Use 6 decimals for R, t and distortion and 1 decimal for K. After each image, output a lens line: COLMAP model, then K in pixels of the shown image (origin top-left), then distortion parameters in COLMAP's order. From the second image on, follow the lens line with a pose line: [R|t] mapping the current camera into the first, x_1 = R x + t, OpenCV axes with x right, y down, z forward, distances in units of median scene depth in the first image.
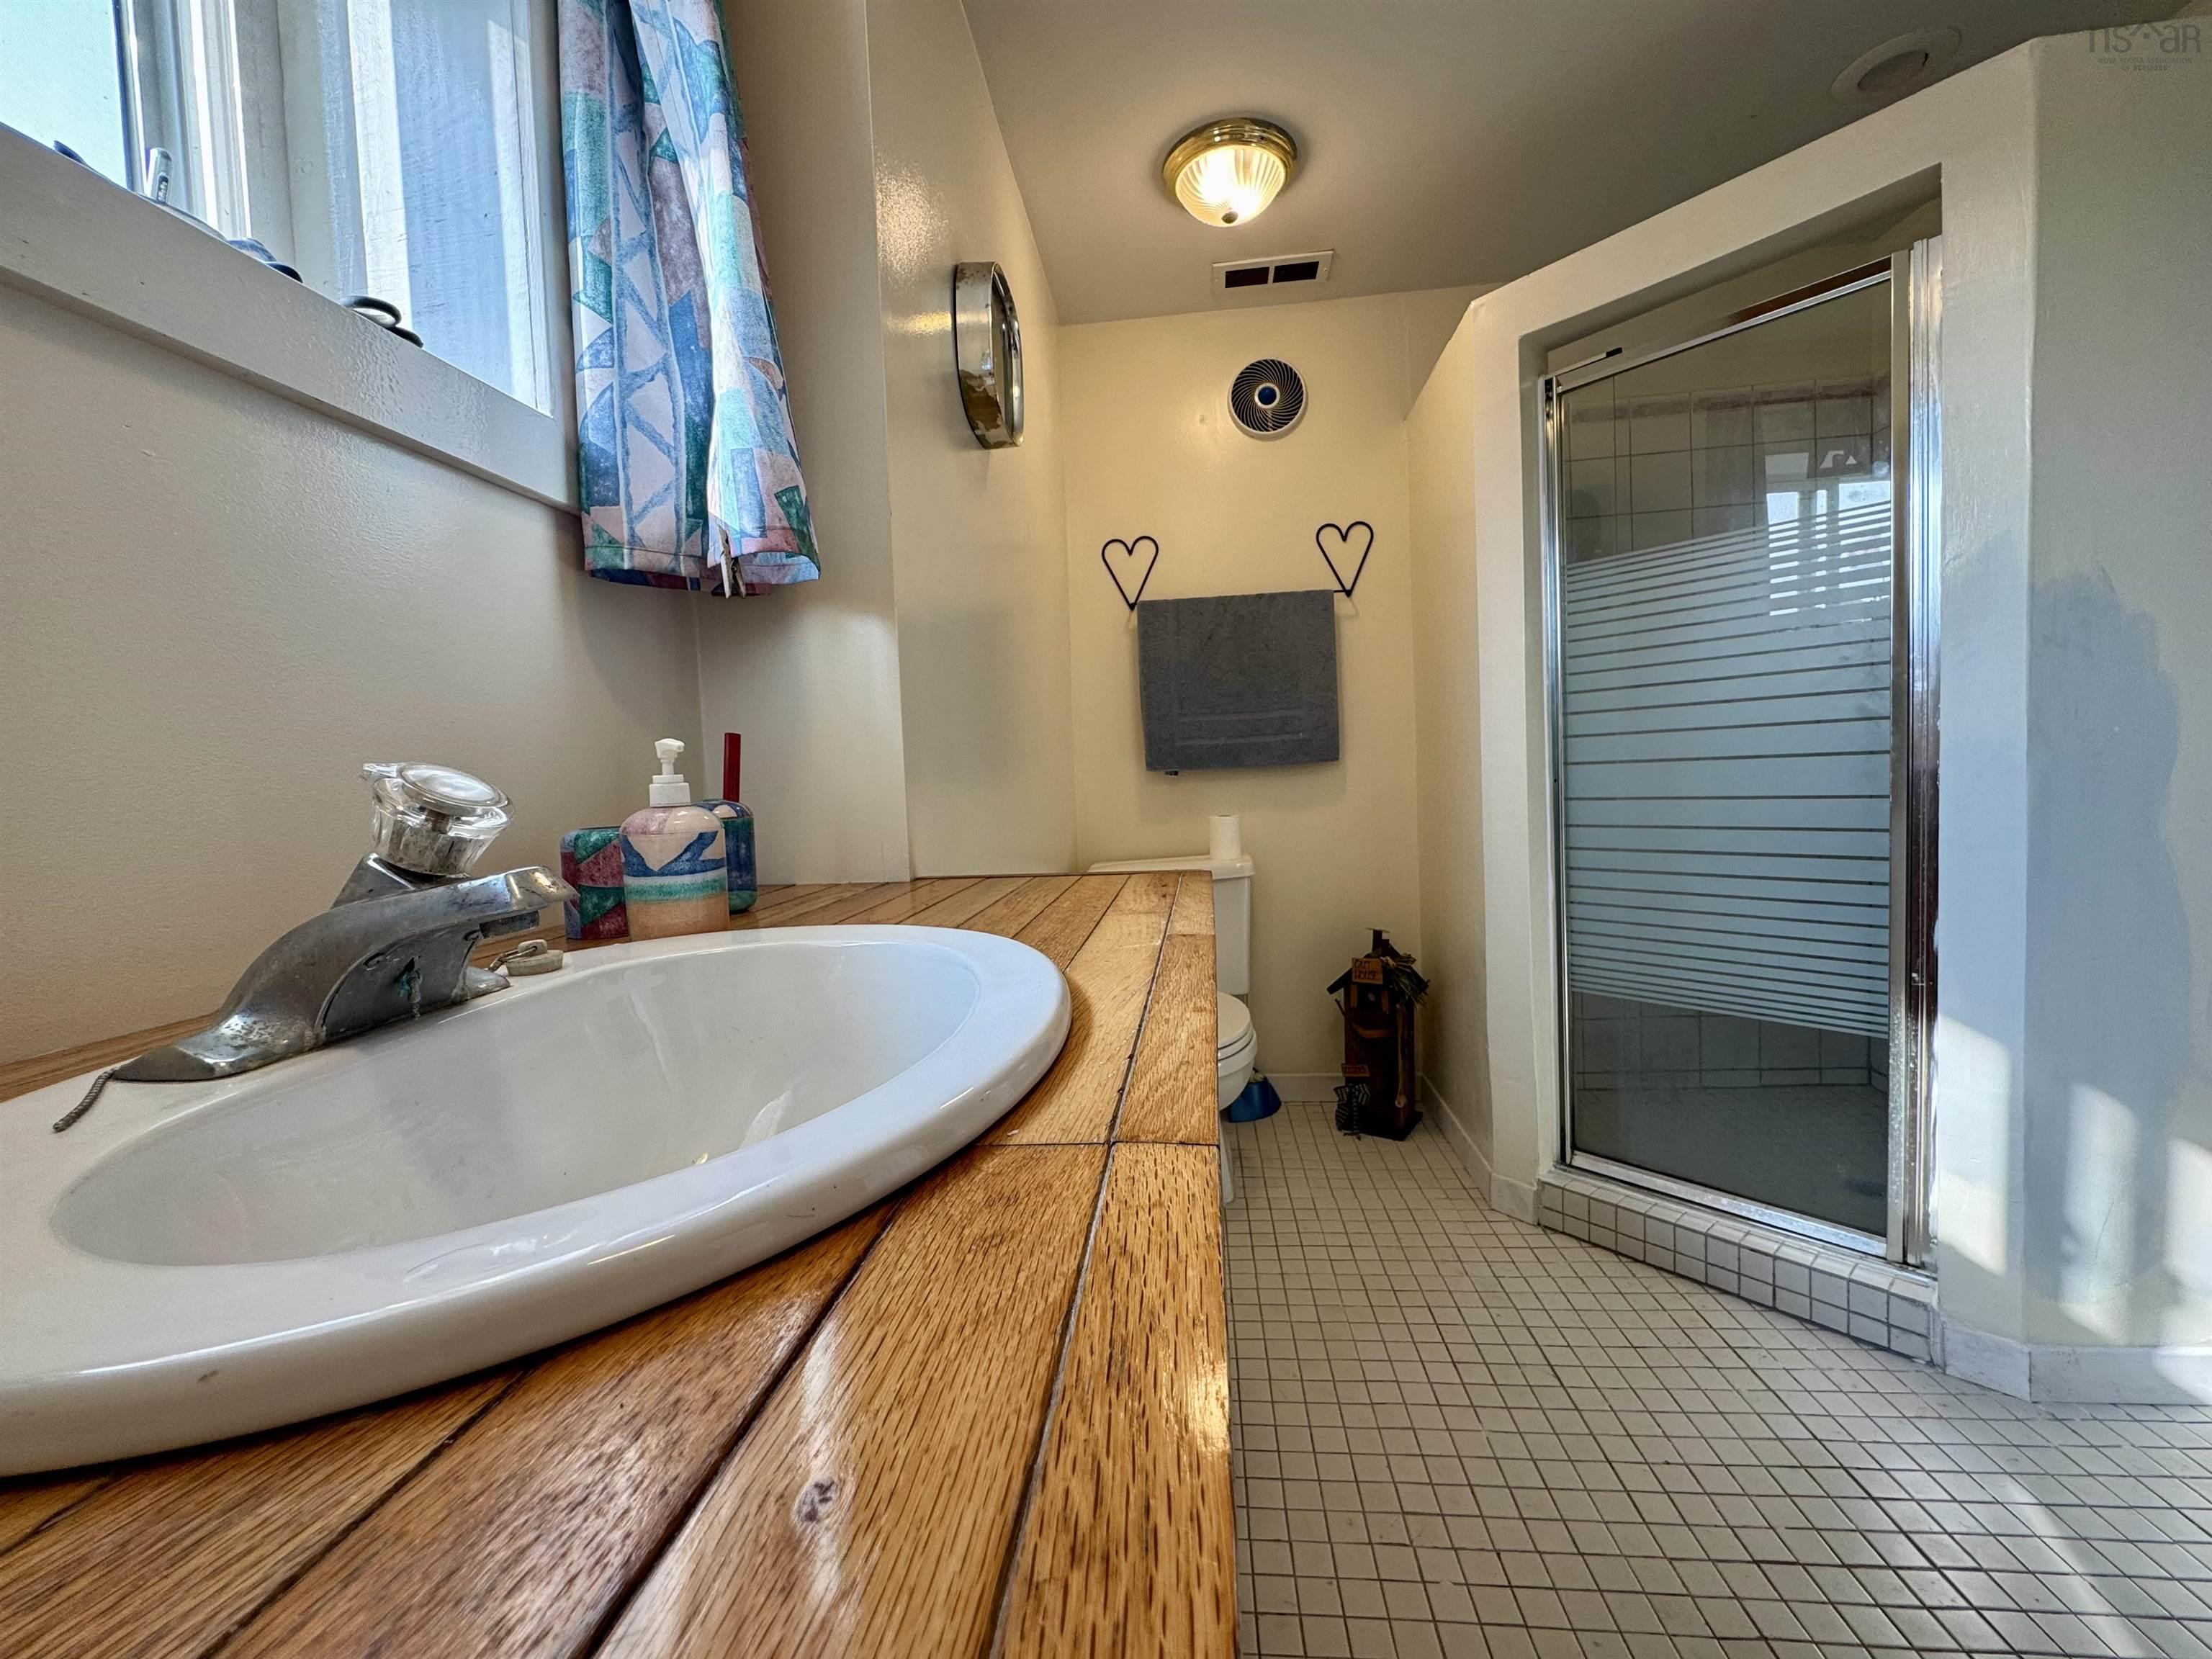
lens RADIAL K [[884.4, 0, 1105.6], [0, 884.4, 826.5], [0, 0, 1]] dist [-0.002743, 0.000123]
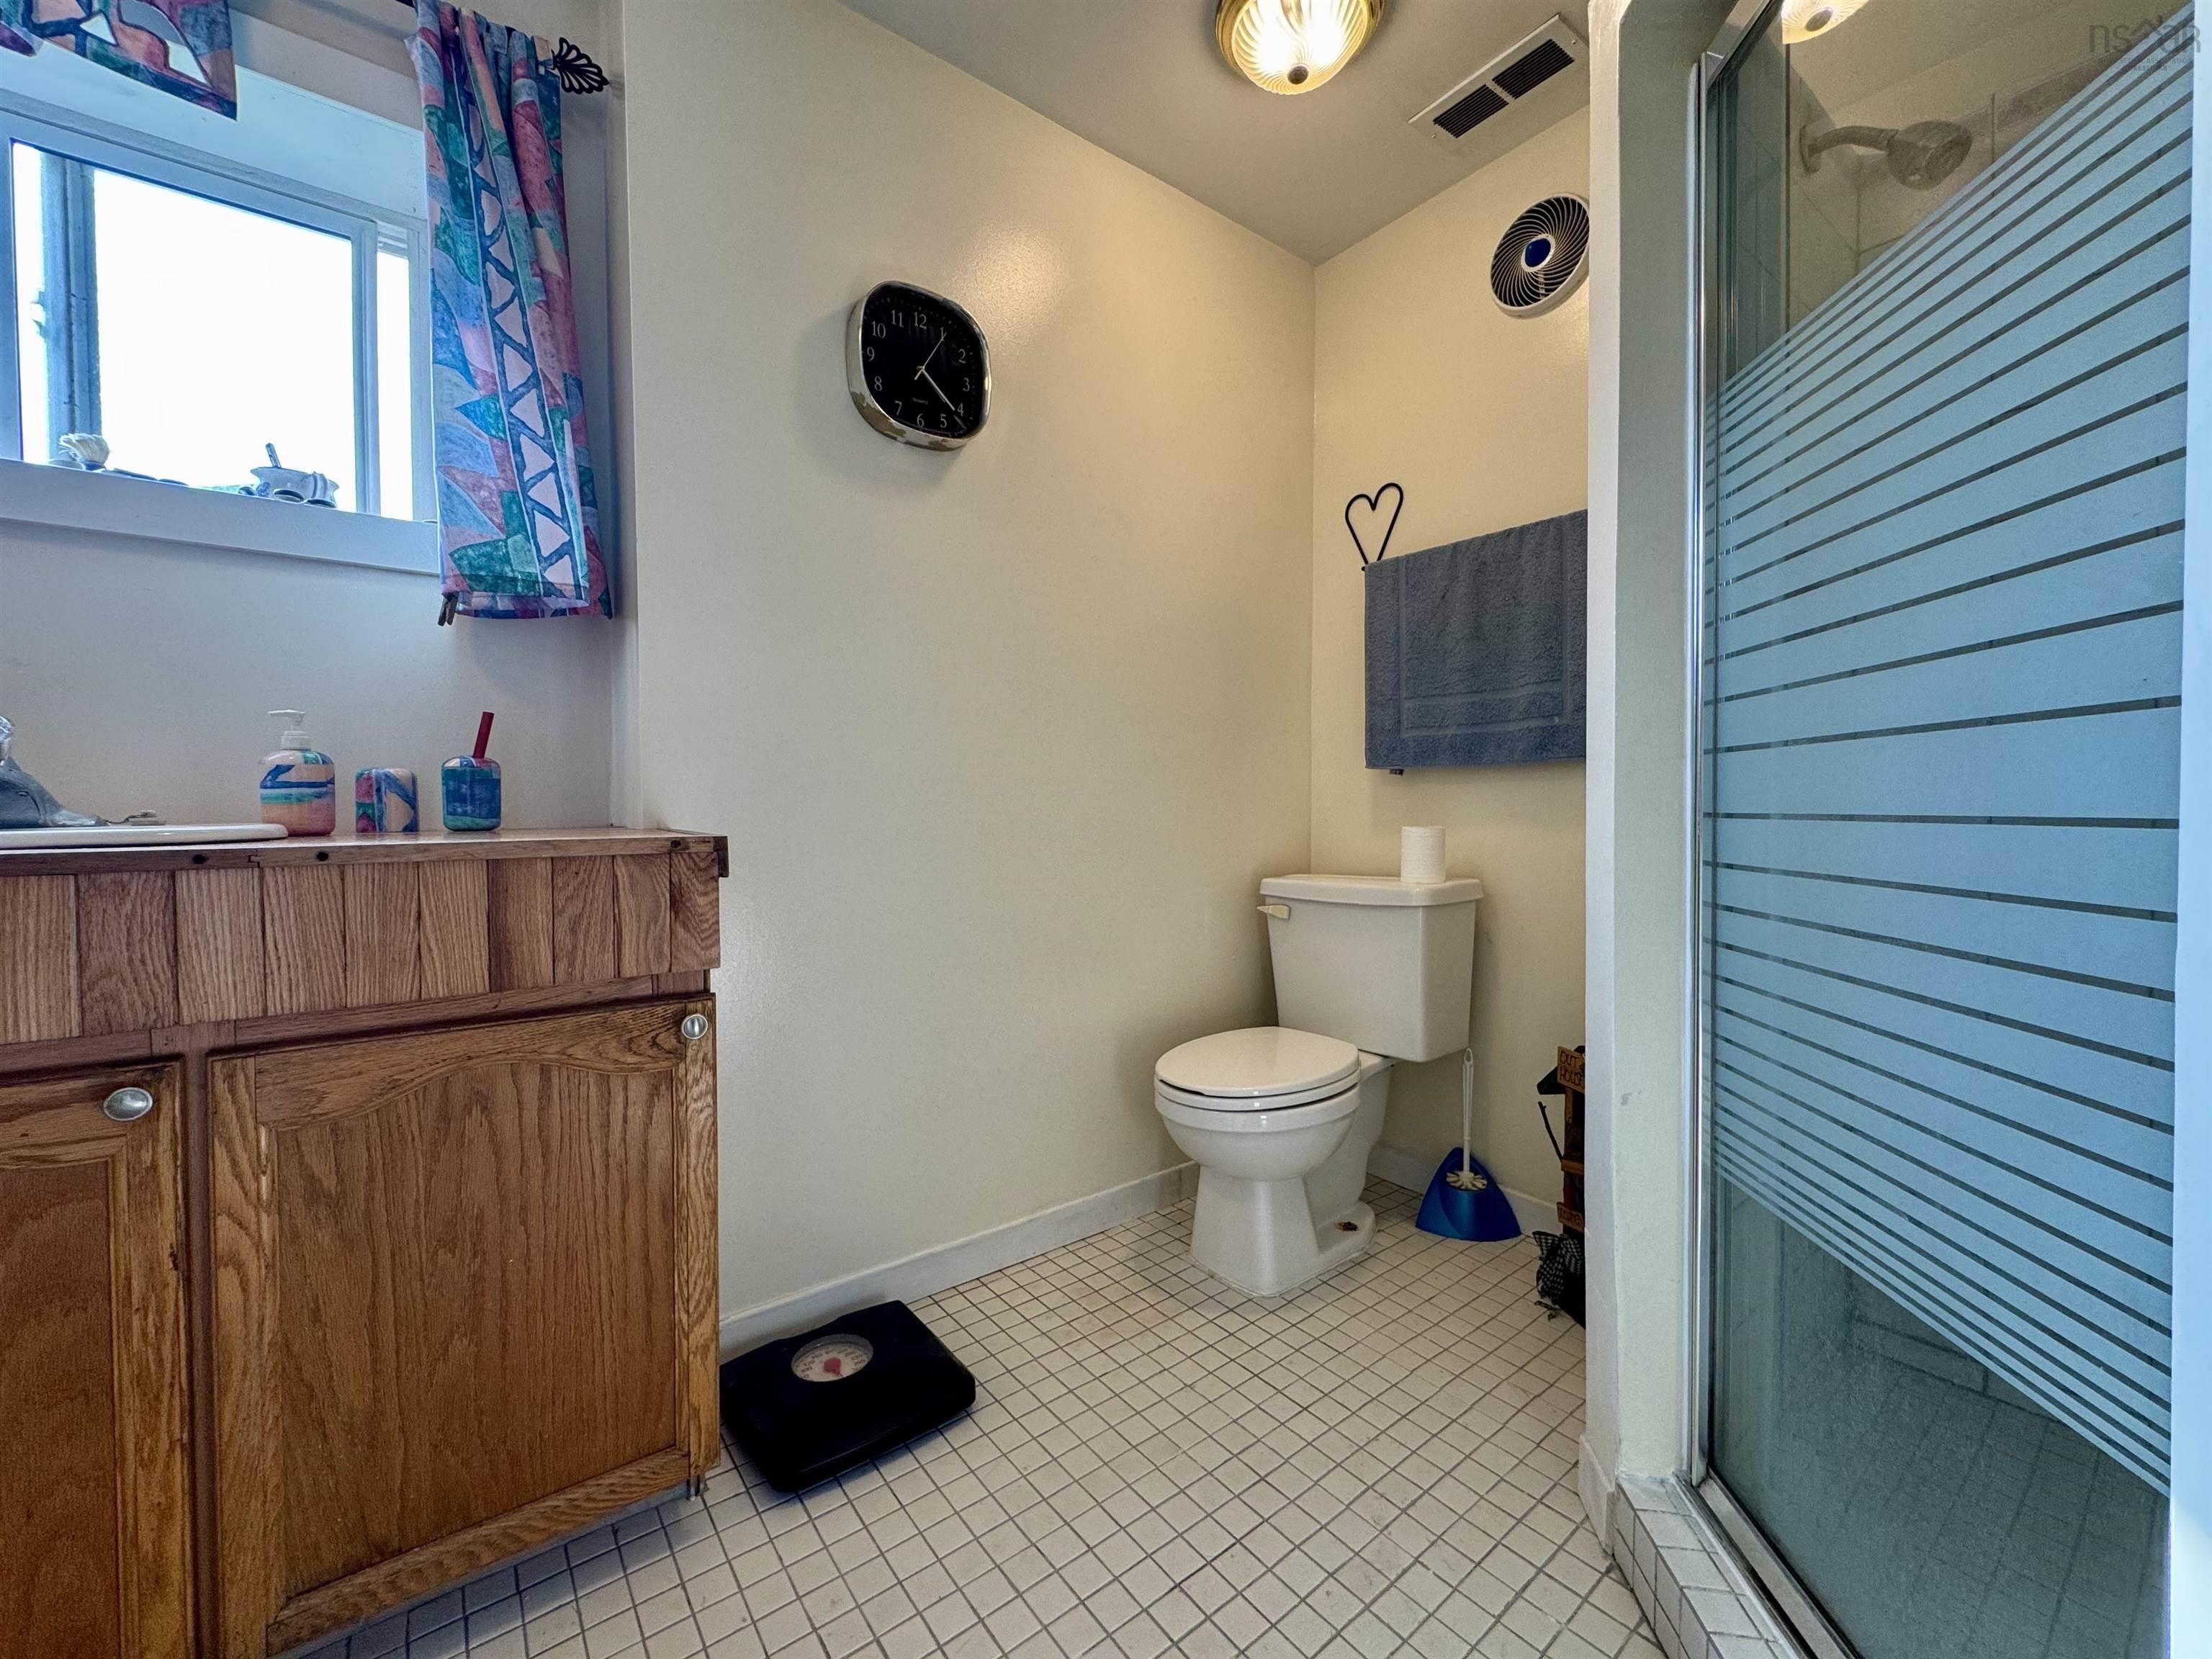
lens RADIAL K [[884.4, 0, 1106.8], [0, 884.4, 828.2], [0, 0, 1]] dist [-0.002743, 0.000123]
pose [[0.688736, 0.066991, -0.721911, 0.492318], [-0.074646, 0.996983, 0.021301, -0.007045], [0.721159, 0.039217, 0.691658, 0.263947]]
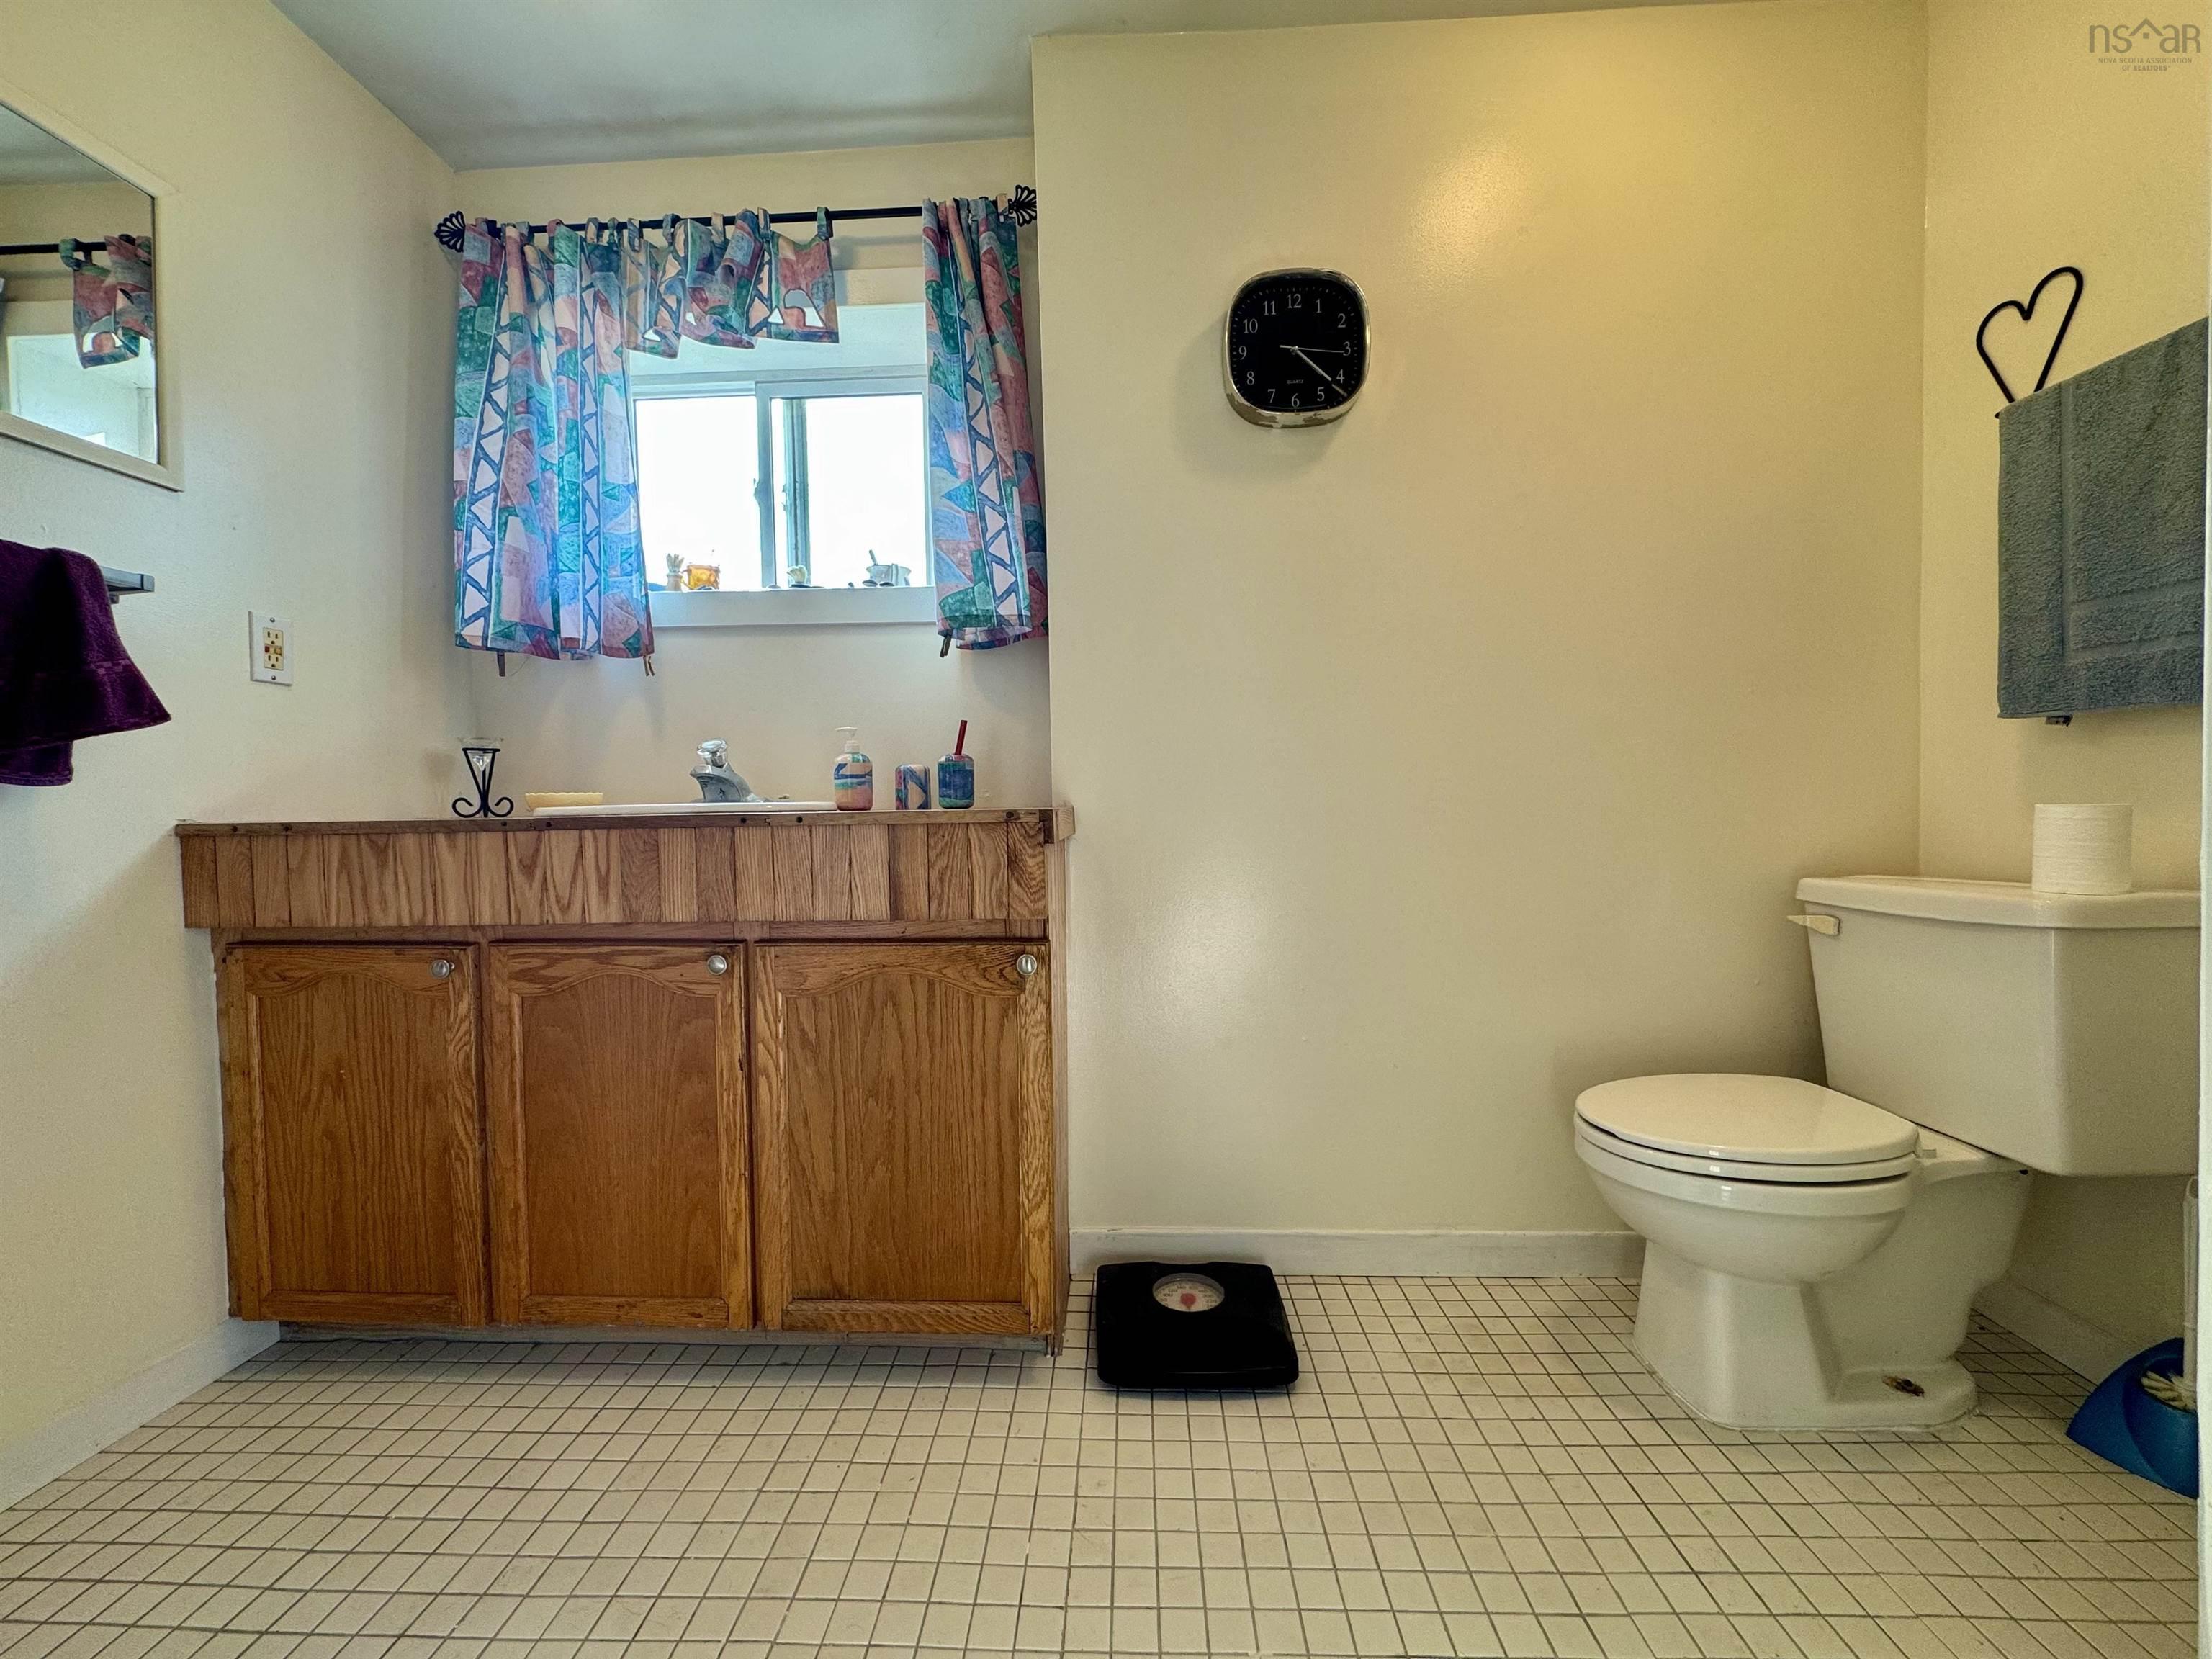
lens RADIAL K [[884.4, 0, 1101.3], [0, 884.4, 826.9], [0, 0, 1]] dist [-0.002743, 0.000123]
pose [[0.066265, 0.075263, -0.994959, 0.570305], [-0.049033, 0.996192, 0.072091, -0.008511], [0.996597, 0.044009, 0.069703, 0.424660]]
